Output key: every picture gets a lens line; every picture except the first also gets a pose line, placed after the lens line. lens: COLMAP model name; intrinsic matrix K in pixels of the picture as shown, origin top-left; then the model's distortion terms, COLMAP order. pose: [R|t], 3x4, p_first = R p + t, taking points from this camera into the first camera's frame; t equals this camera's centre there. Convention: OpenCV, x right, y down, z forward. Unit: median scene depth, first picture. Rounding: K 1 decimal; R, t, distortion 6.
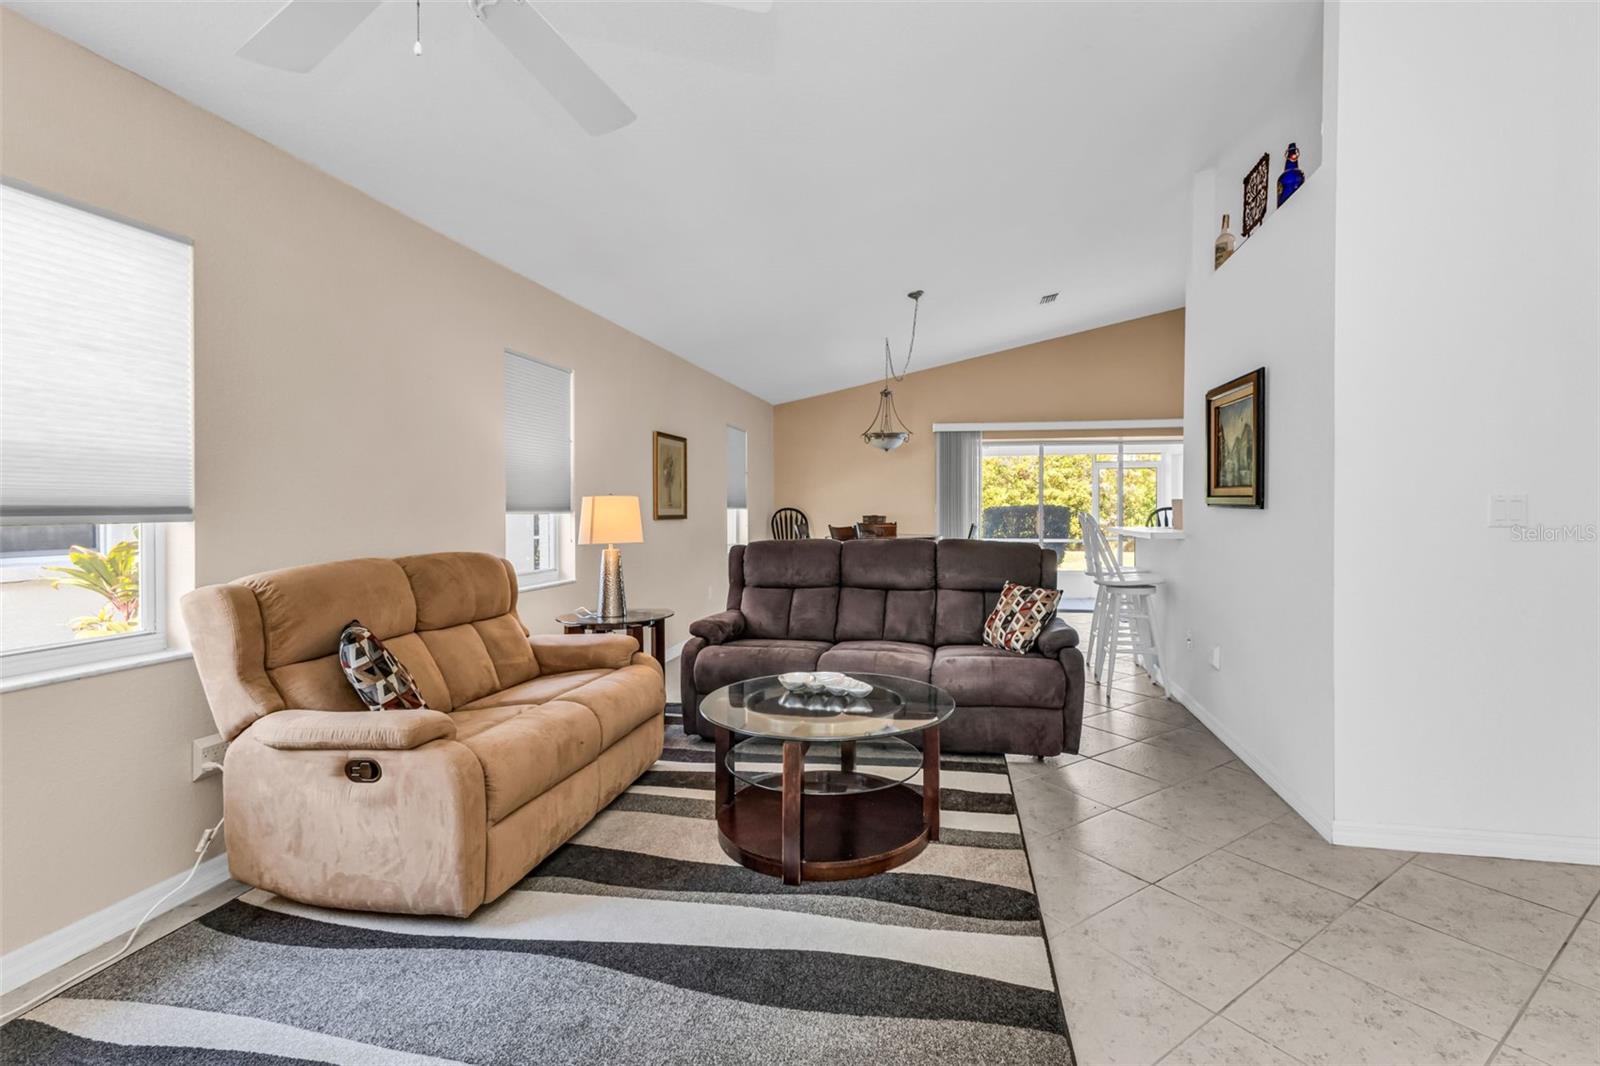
lens RADIAL K [[710.7, 0, 856.7], [0, 710.7, 512.1], [0, 0, 1]] dist [0.007855, -0.000234]
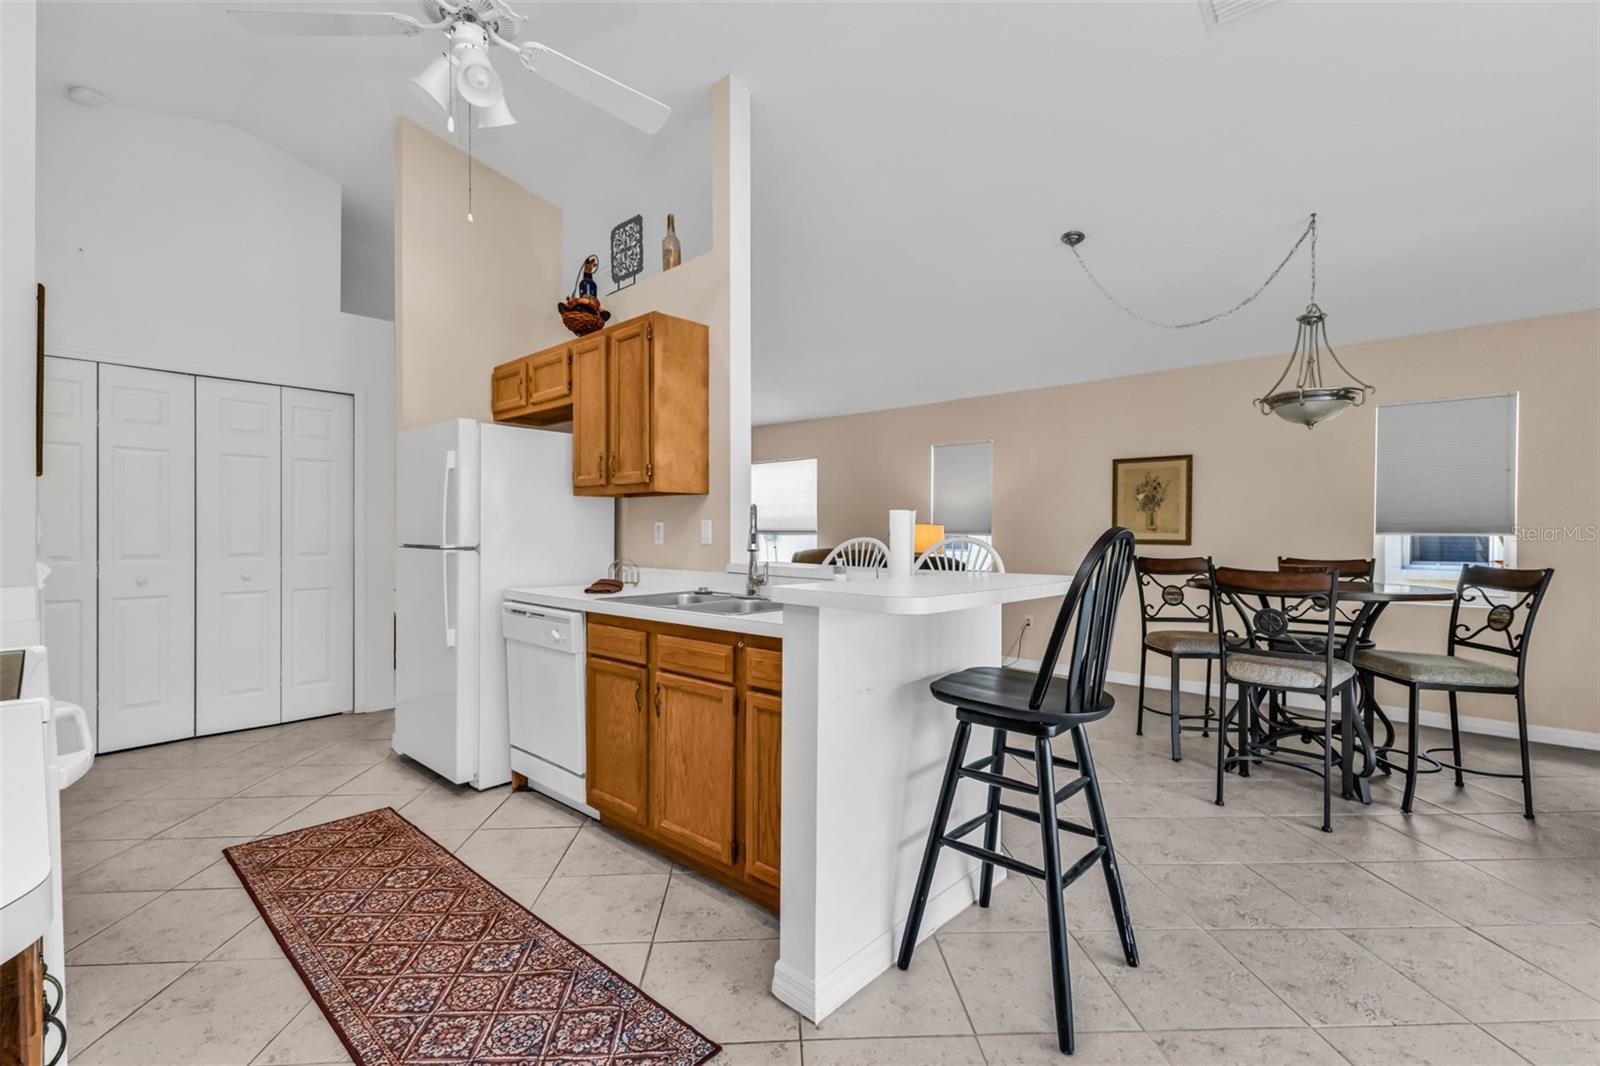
lens RADIAL K [[701.2, 0, 812.0], [0, 701.2, 535.2], [0, 0, 1]] dist [0.003856, 0.000390]
pose [[-0.538044, 0.003764, -0.842909, 1.303662], [-0.008311, 0.999918, 0.009770, -0.011416], [0.842876, 0.012262, -0.537968, 1.820890]]
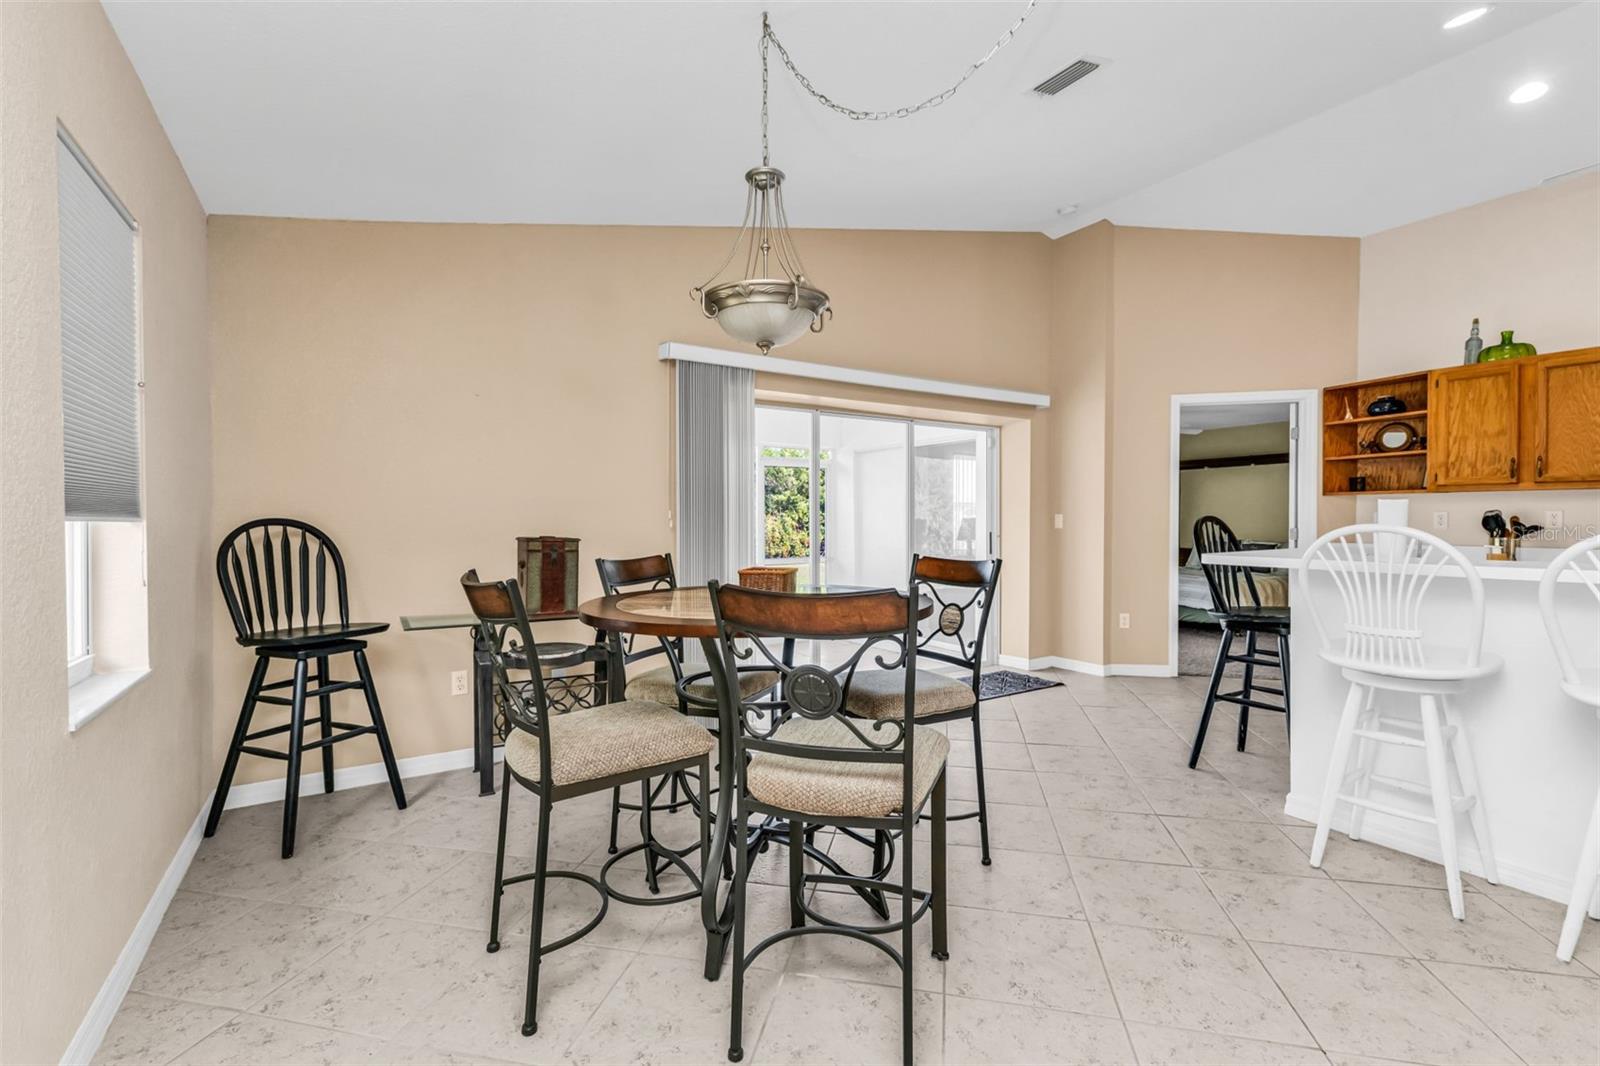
lens RADIAL K [[688.8, 0, 800.5], [0, 688.8, 526.9], [0, 0, 1]] dist [0.005022, 0.000372]
pose [[0.748503, -0.004474, 0.663116, -0.308919], [0.004683, 0.999988, 0.001461, -0.003036], [-0.663115, 0.002012, 0.748515, 1.393373]]
